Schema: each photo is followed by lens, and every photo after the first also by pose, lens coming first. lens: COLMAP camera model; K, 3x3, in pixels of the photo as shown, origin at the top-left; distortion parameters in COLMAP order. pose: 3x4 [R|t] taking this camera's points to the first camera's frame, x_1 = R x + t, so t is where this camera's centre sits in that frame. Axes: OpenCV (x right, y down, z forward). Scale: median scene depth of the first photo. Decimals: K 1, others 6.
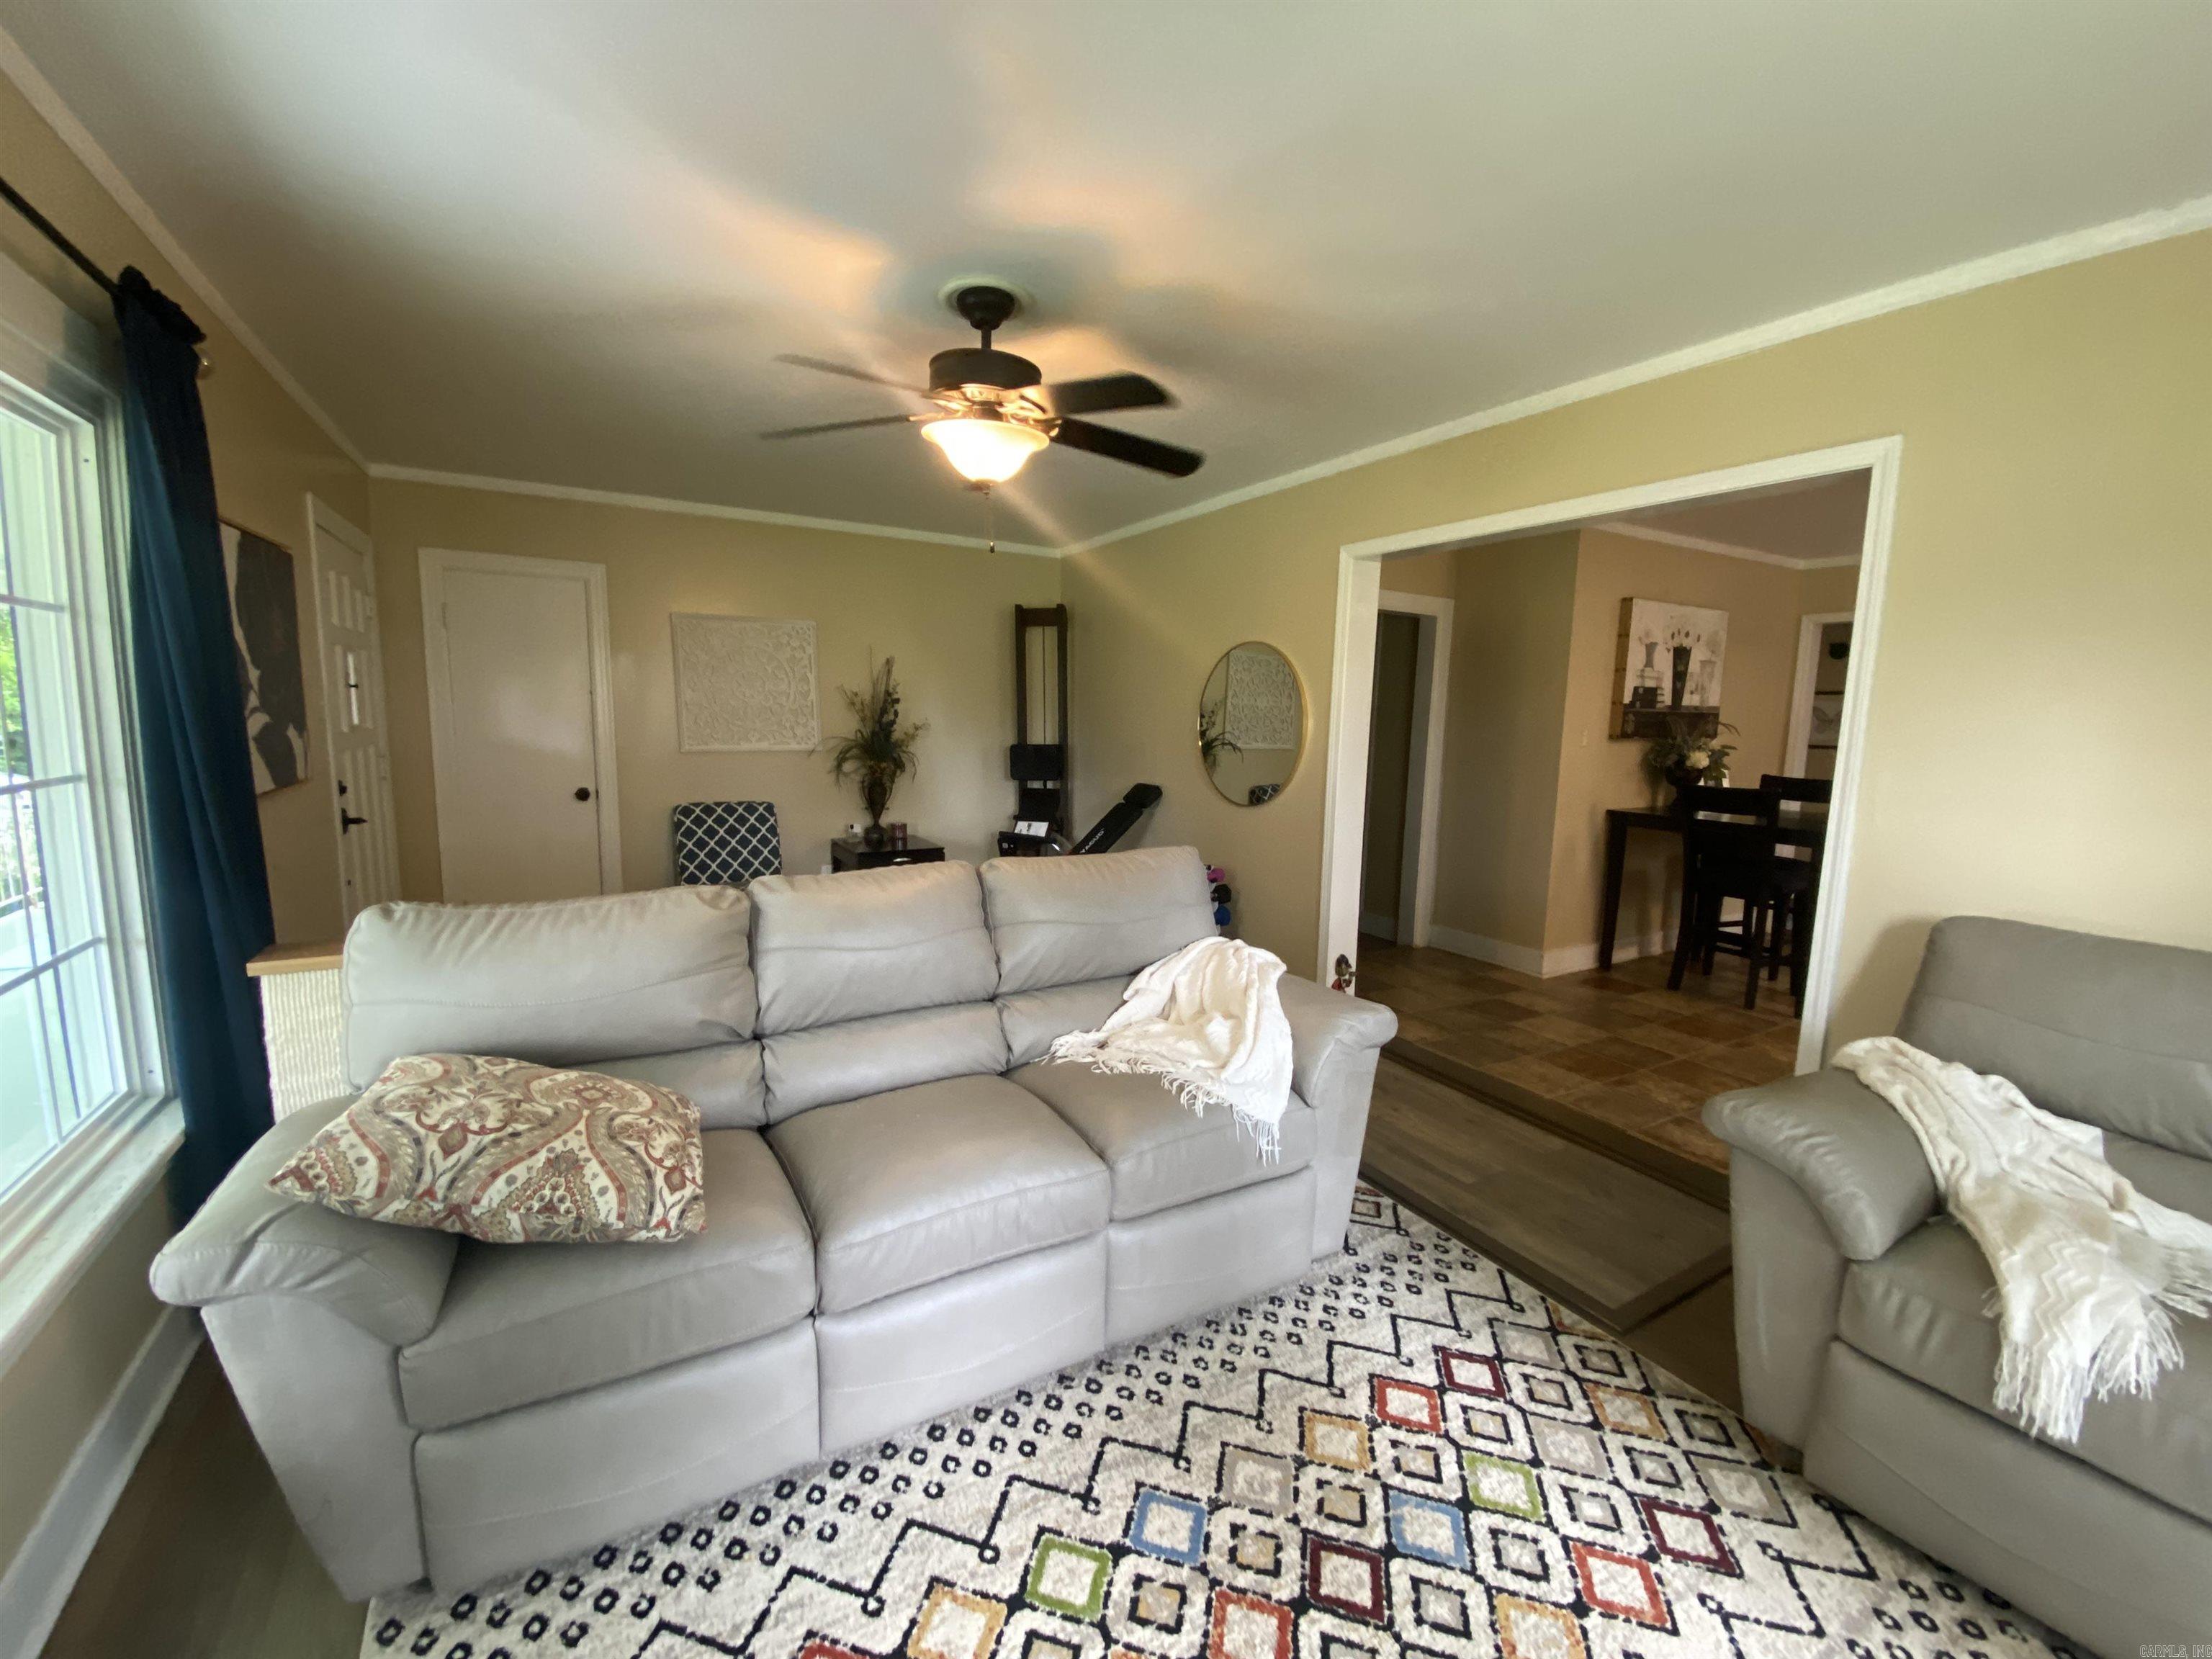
lens RADIAL K [[892.5, 0, 1114.0], [0, 892.5, 832.9], [0, 0, 1]] dist [0.009924, -0.015448]
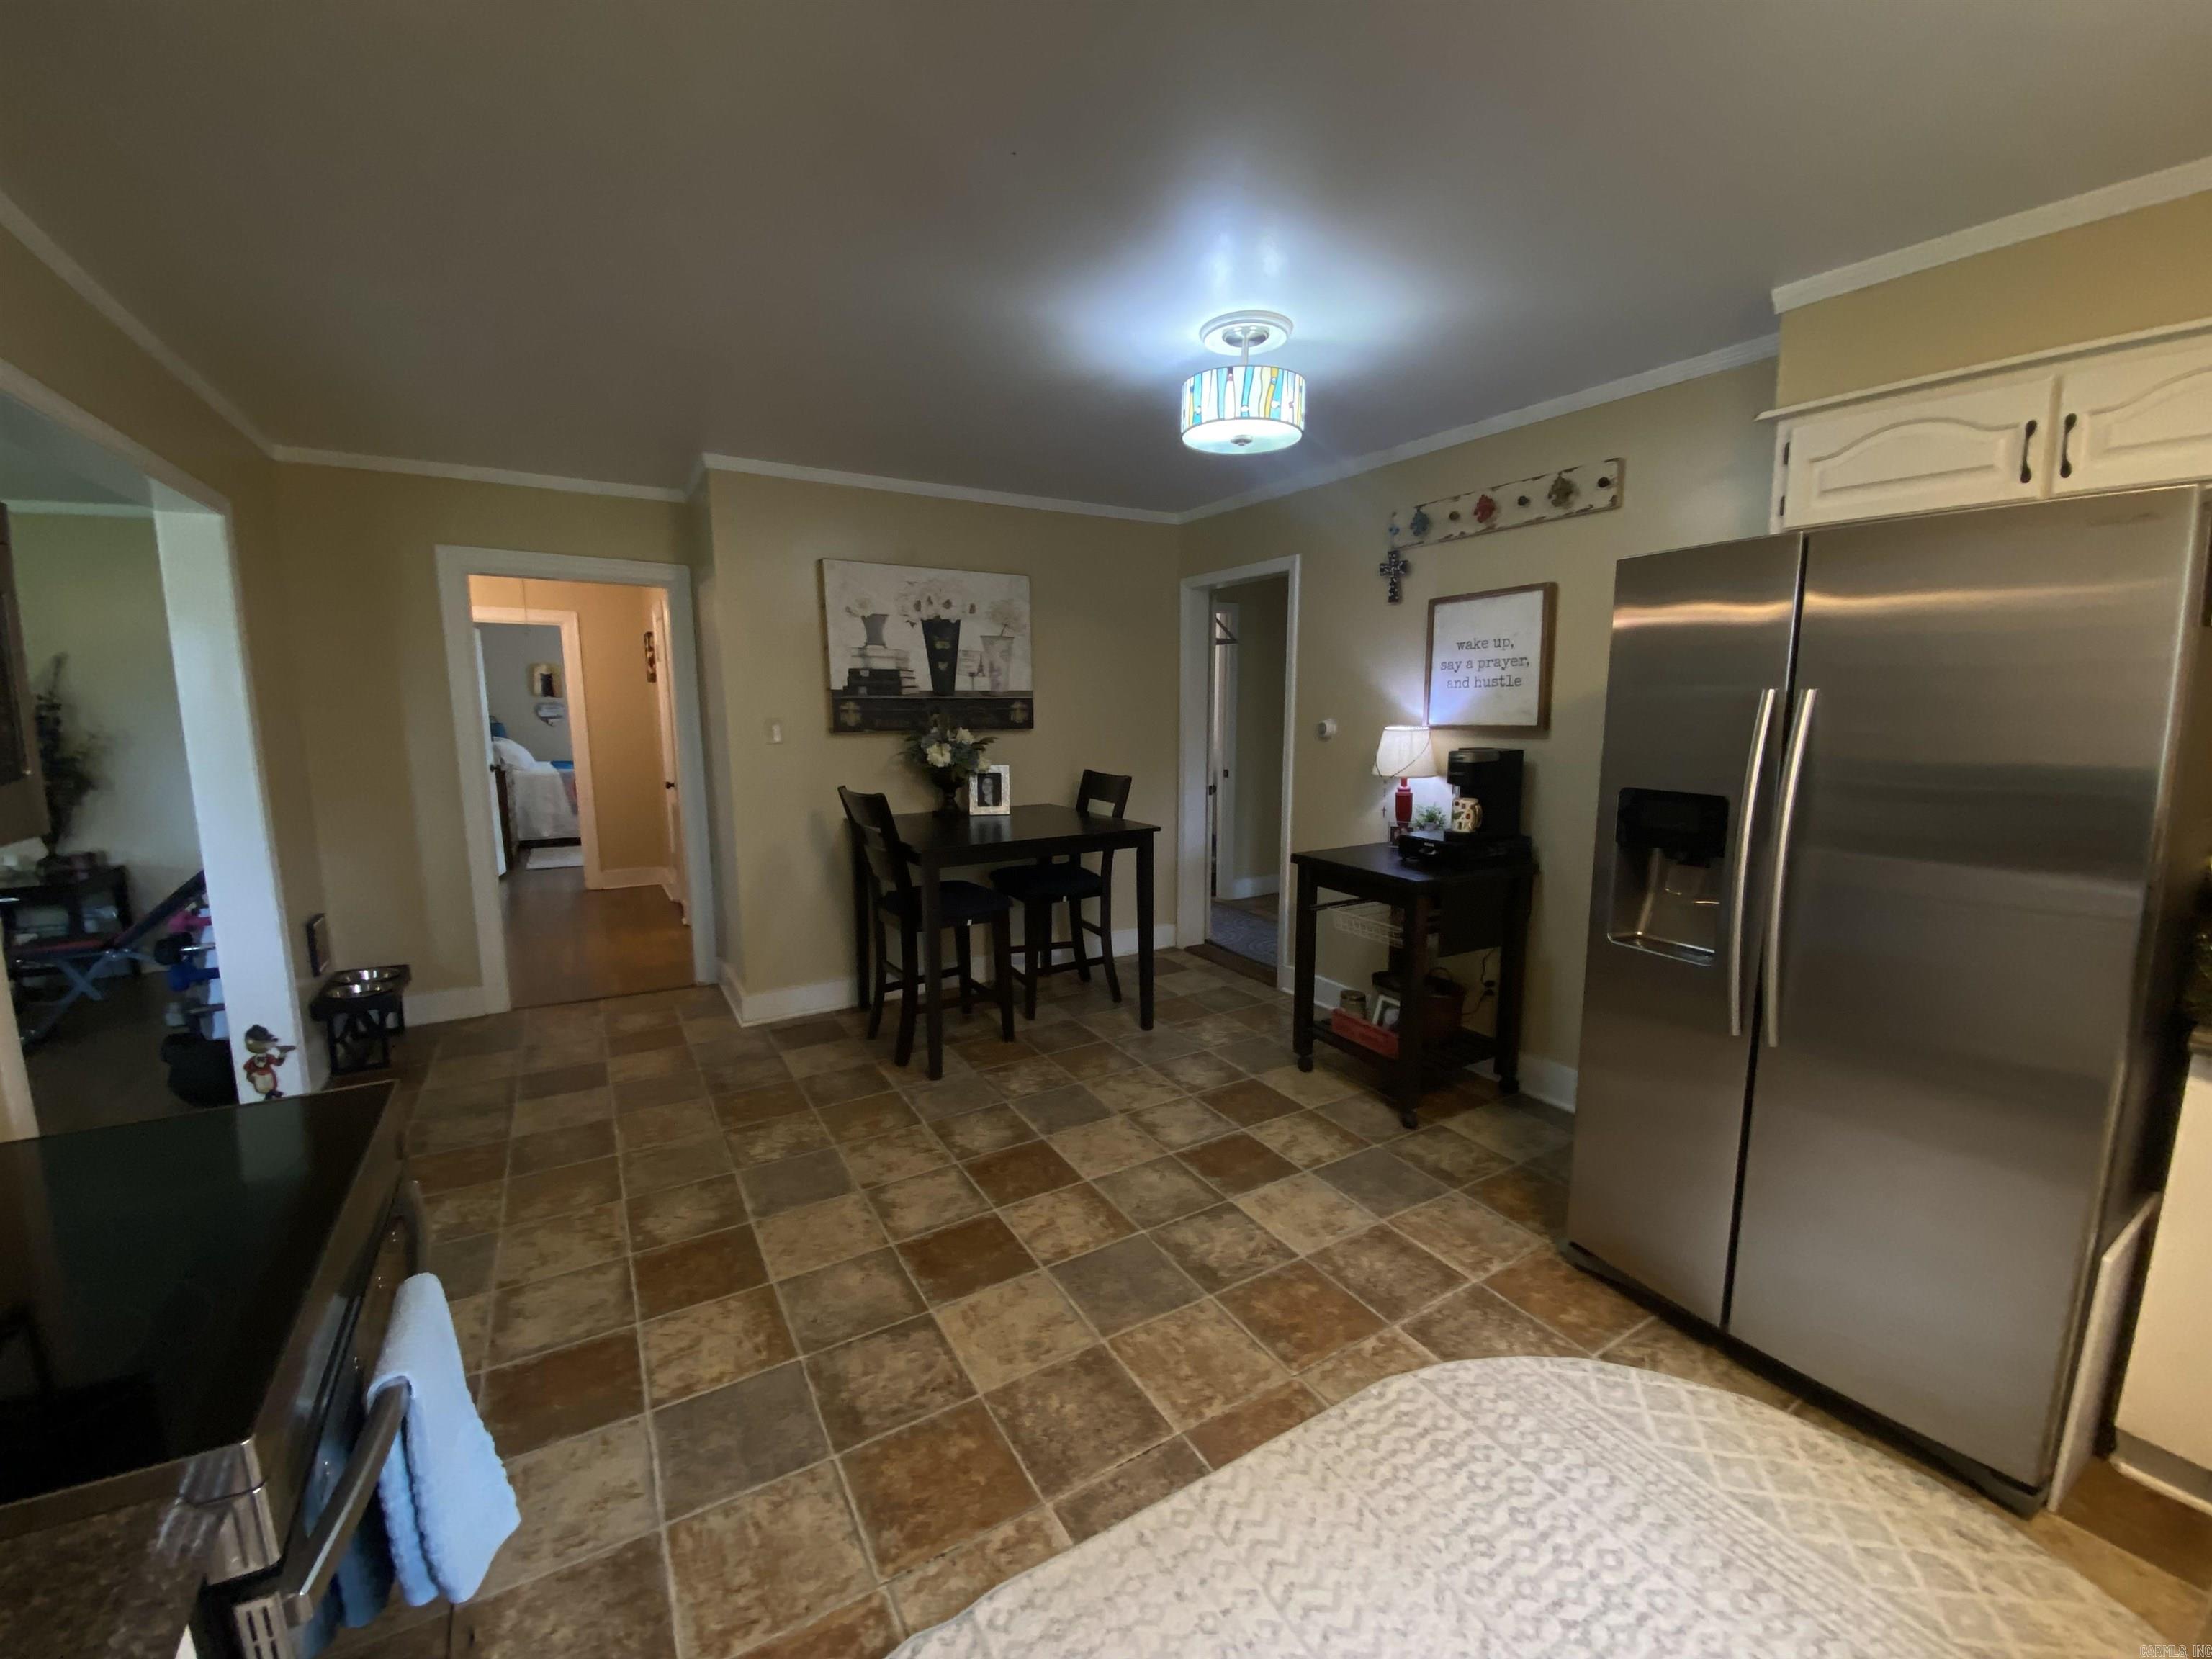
lens RADIAL K [[892.5, 0, 1123.7], [0, 892.5, 832.4], [0, 0, 1]] dist [0.009924, -0.015448]
pose [[0.999484, -0.024065, 0.021289, 2.057557], [0.023751, 0.999607, 0.014875, -0.049934], [-0.021638, -0.014362, 0.999663, 0.436589]]
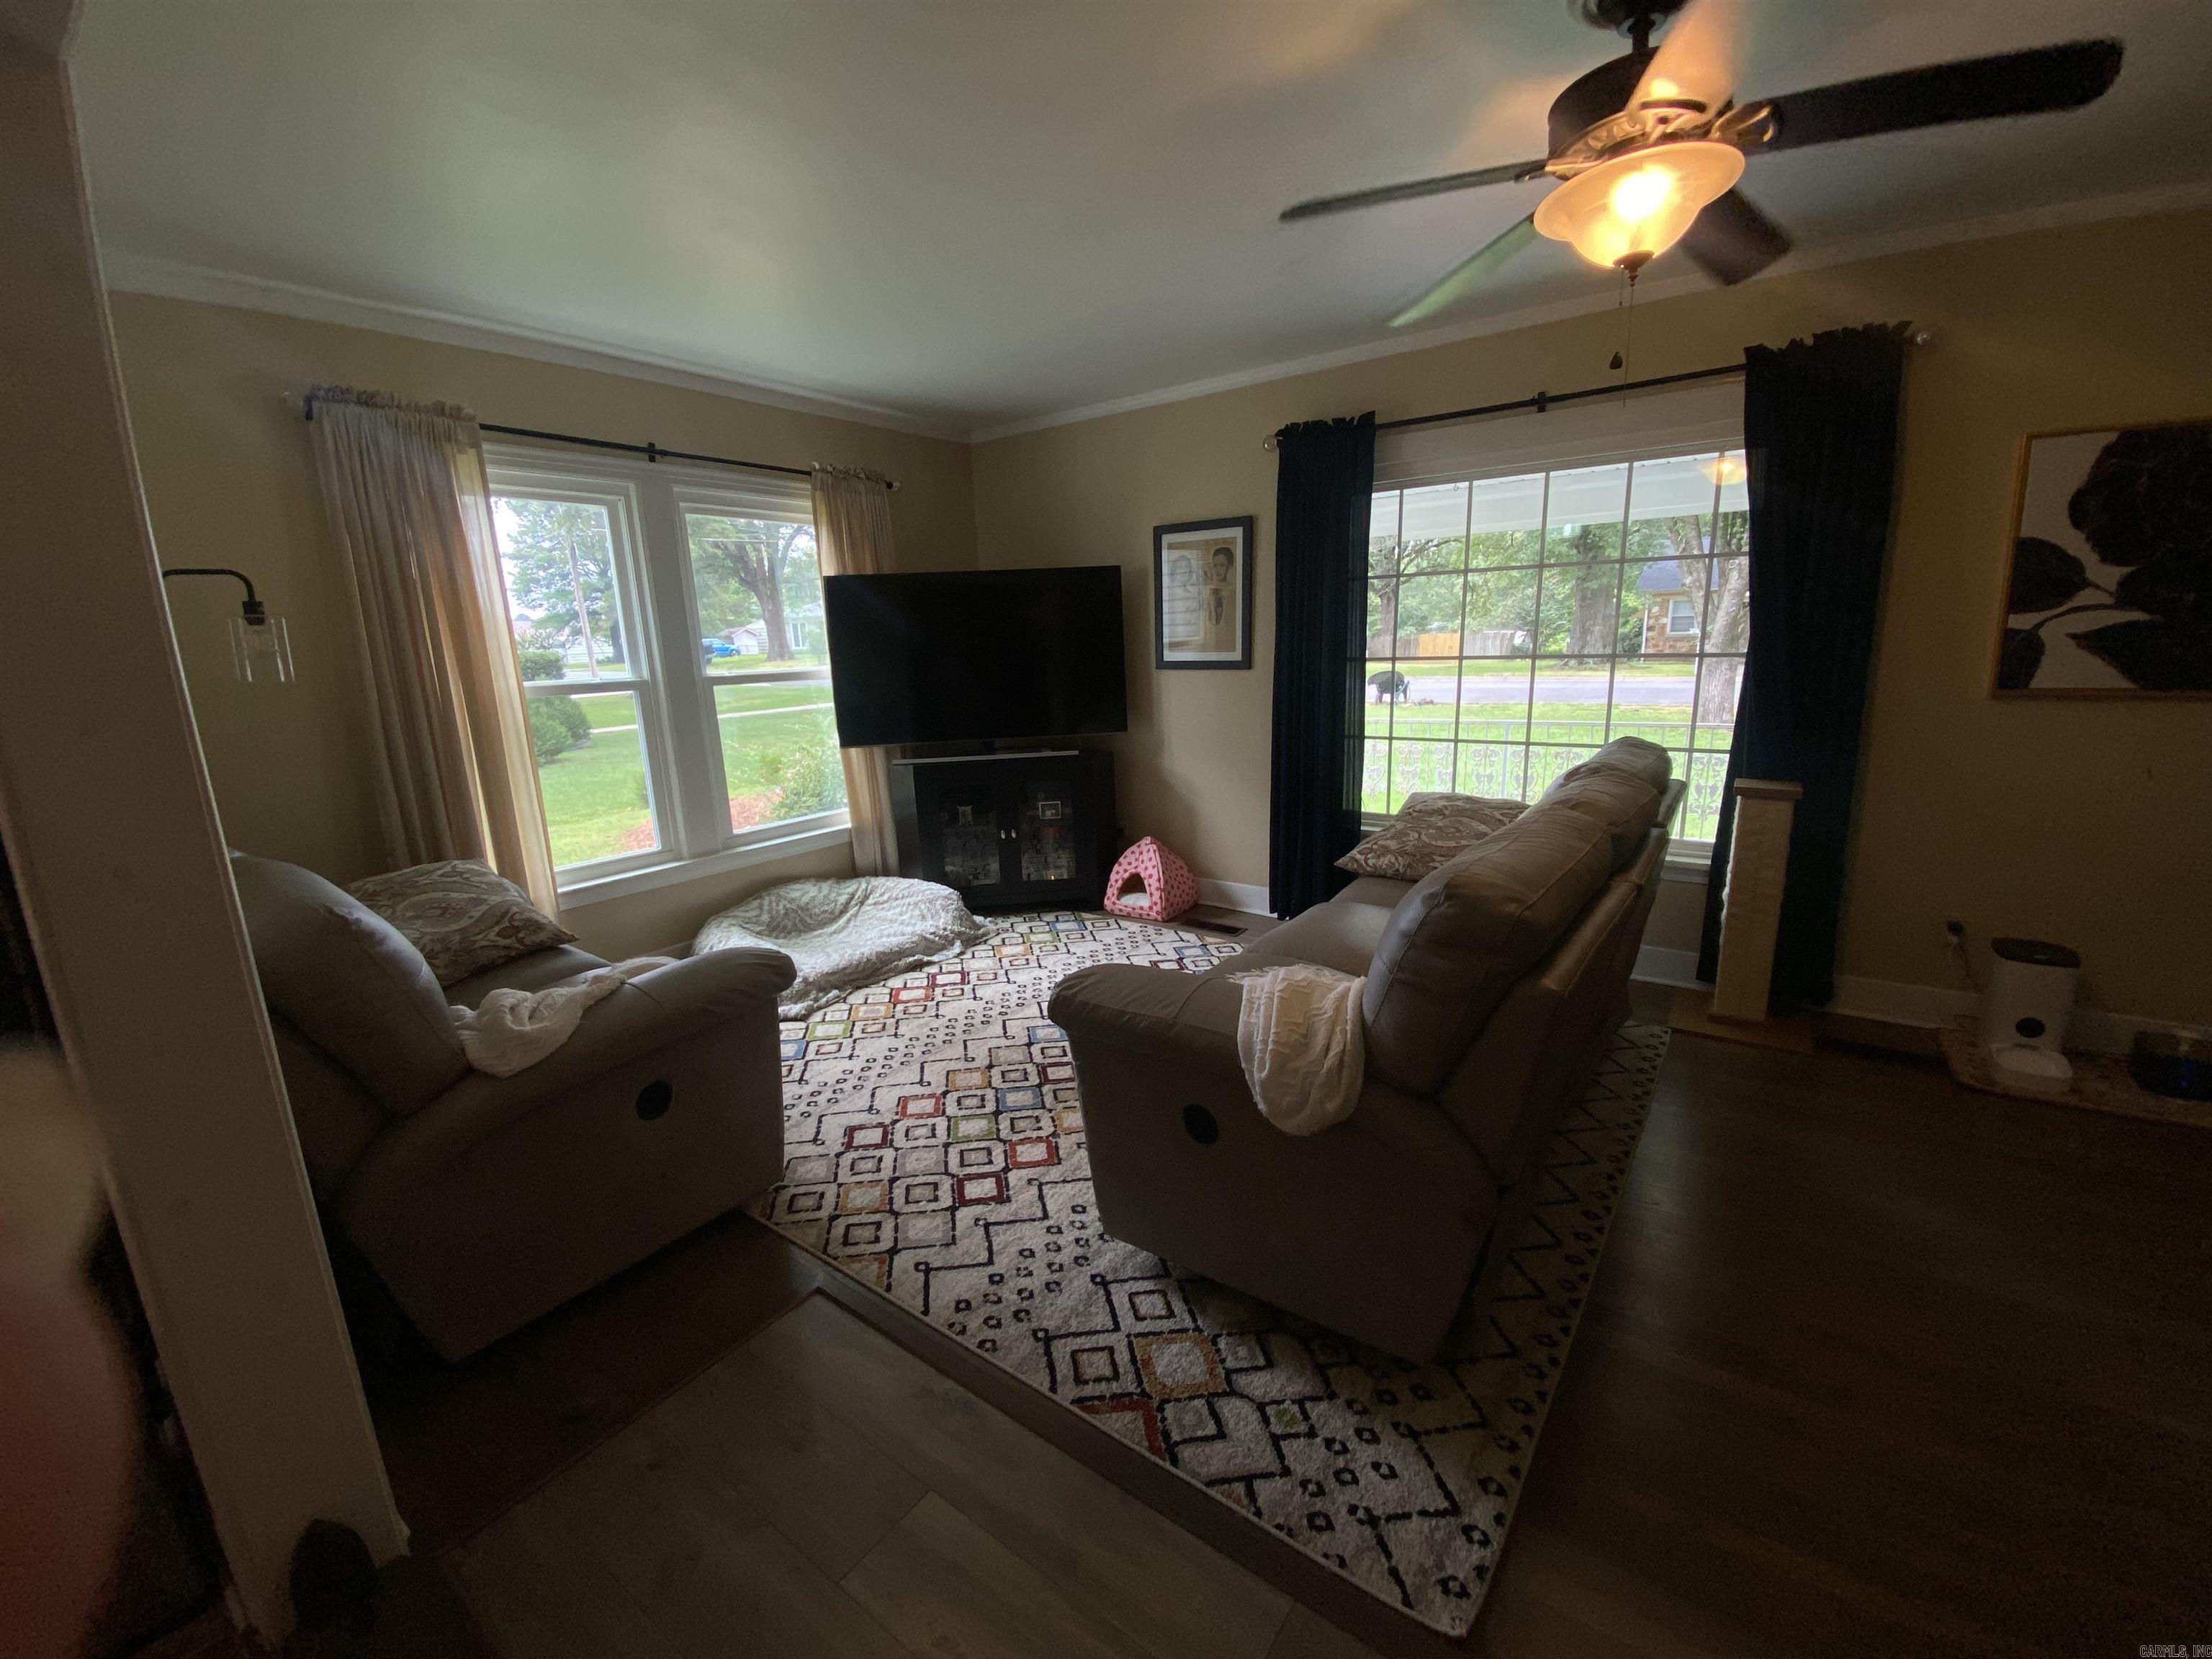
lens RADIAL K [[892.5, 0, 1107.1], [0, 892.5, 830.8], [0, 0, 1]] dist [0.009924, -0.015448]
pose [[-0.918823, 0.095893, -0.382844, 0.641750], [-0.034551, 0.946765, 0.320065, -0.225570], [0.393155, 0.307310, -0.866596, 1.910905]]
